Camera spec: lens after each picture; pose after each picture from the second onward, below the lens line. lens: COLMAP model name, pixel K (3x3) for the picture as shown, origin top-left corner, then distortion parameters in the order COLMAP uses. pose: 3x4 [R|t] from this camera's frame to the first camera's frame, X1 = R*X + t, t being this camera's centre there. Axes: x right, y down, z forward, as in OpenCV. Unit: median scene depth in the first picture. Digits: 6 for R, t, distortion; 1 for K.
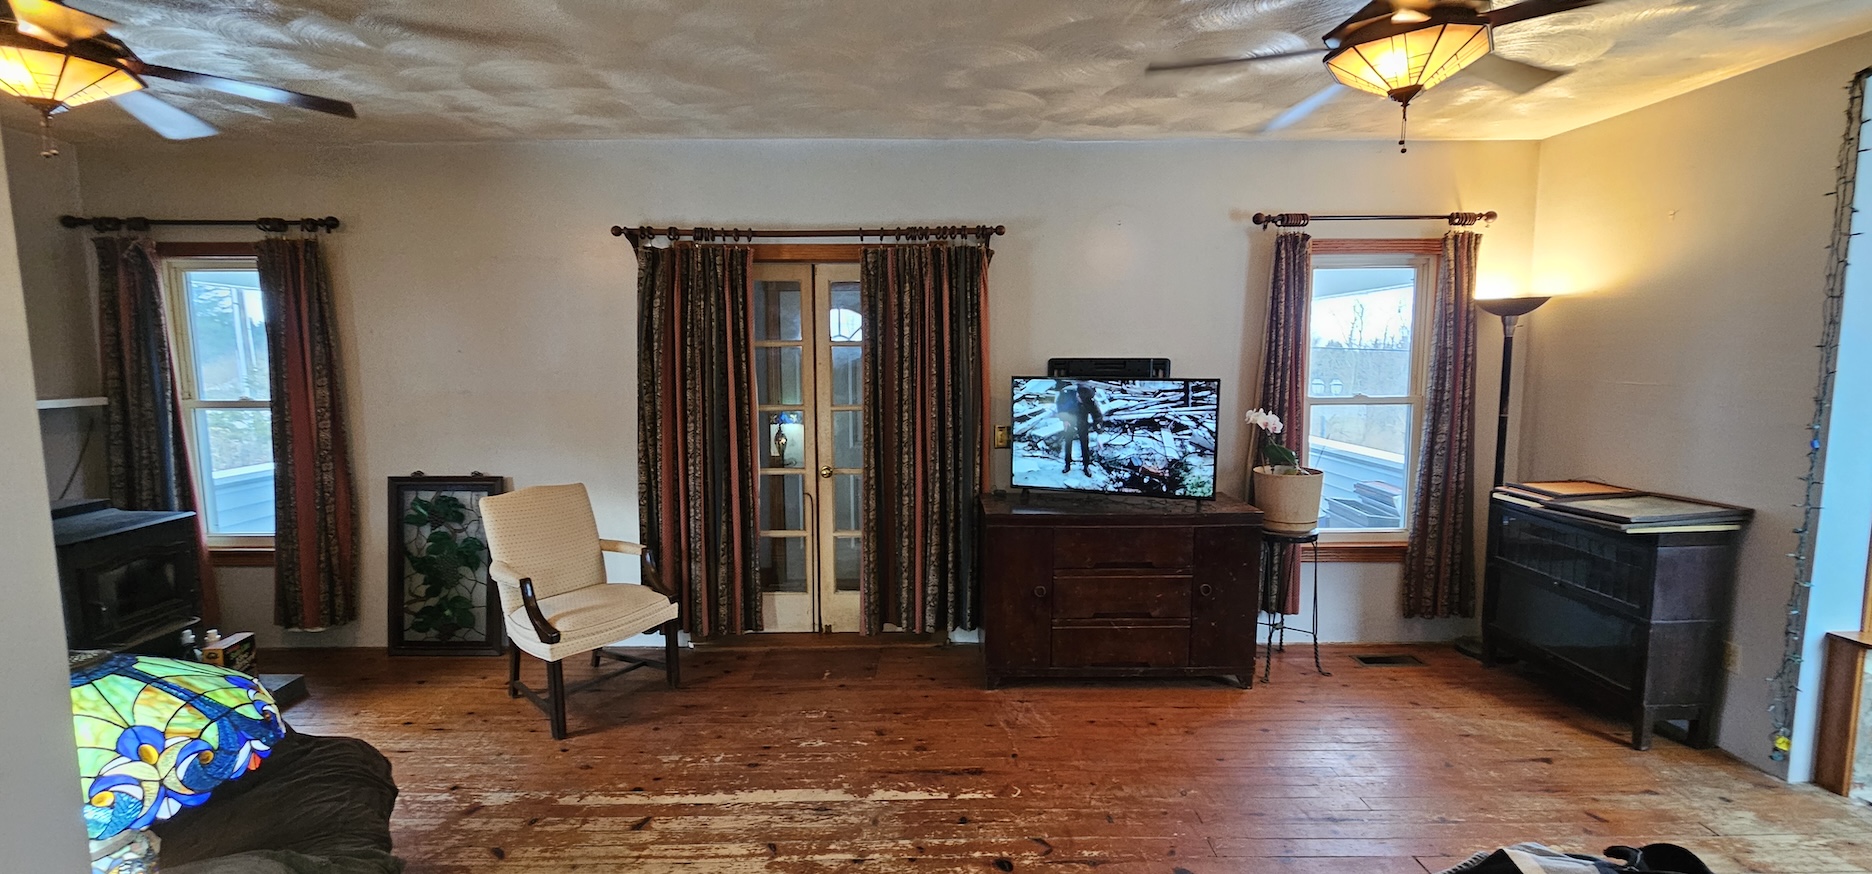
lens RADIAL K [[764.8, 0, 928.7], [0, 764.8, 439.5], [0, 0, 1]] dist [-0.000738, -0.000395]
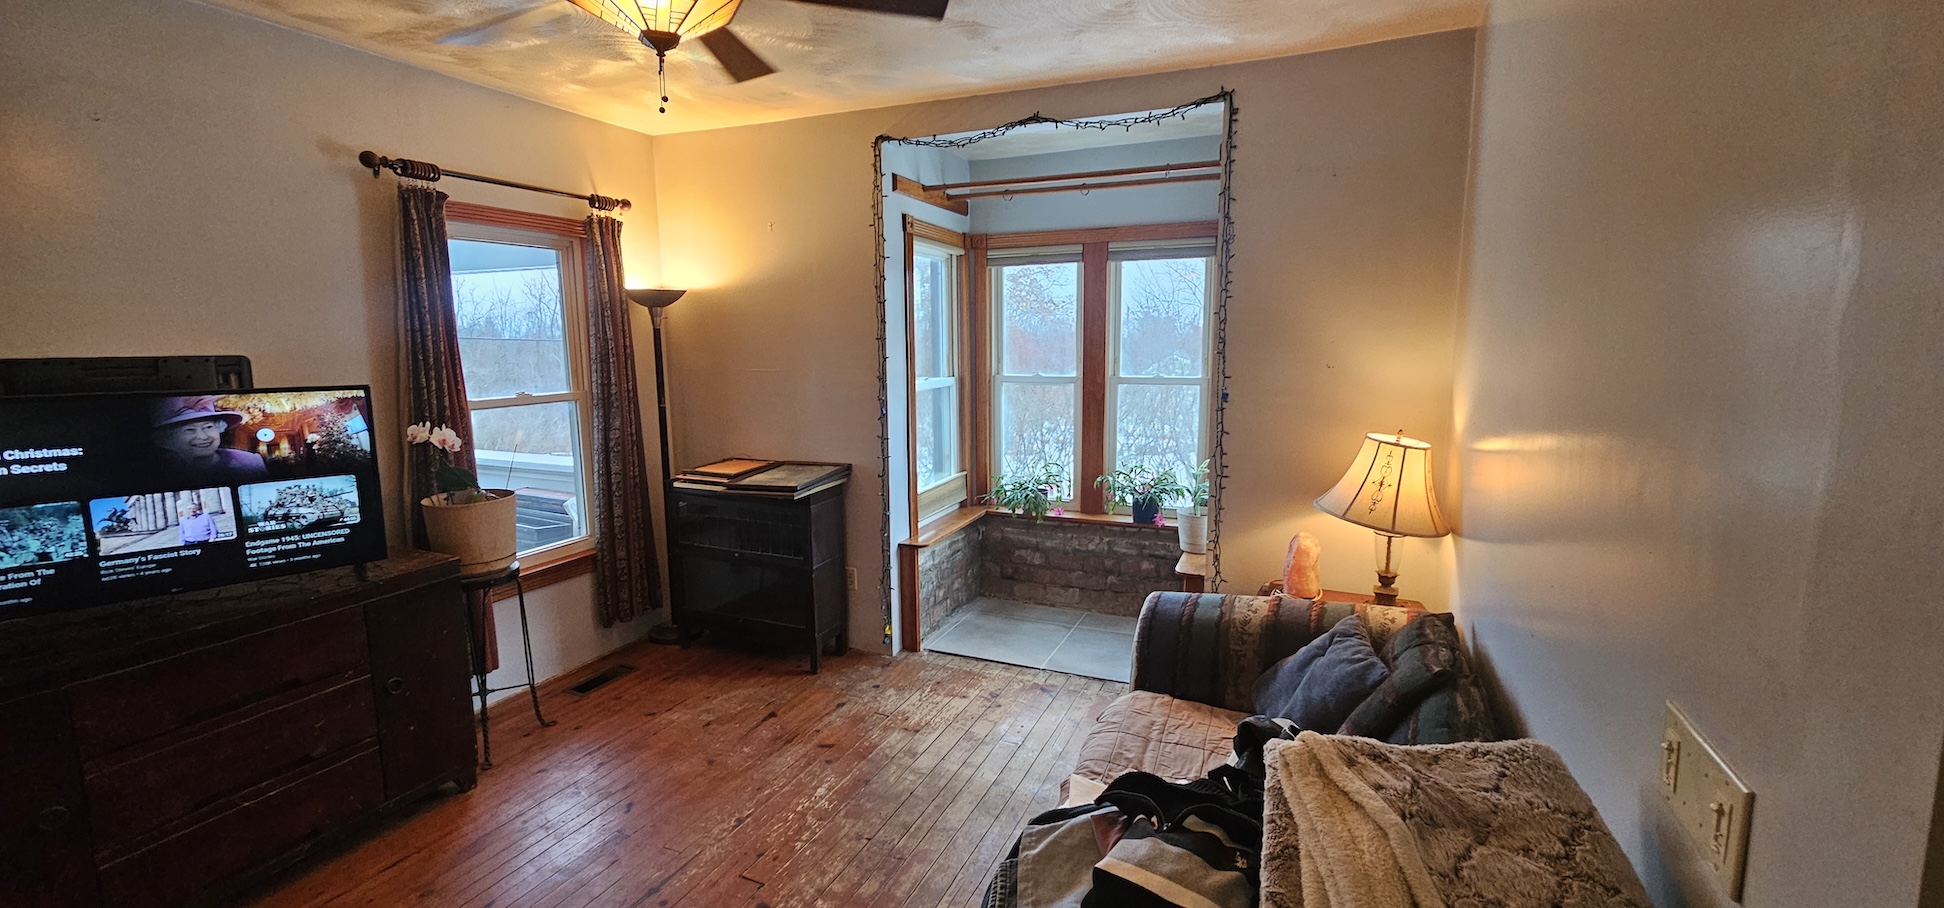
lens RADIAL K [[794.2, 0, 964.4], [0, 794.2, 456.6], [0, 0, 1]] dist [-0.000738, -0.000395]
pose [[0.409525, -0.135761, 0.902141, -0.049753], [0.105634, 0.989271, 0.100921, -0.028835], [-0.906163, 0.053967, 0.419472, 0.196813]]
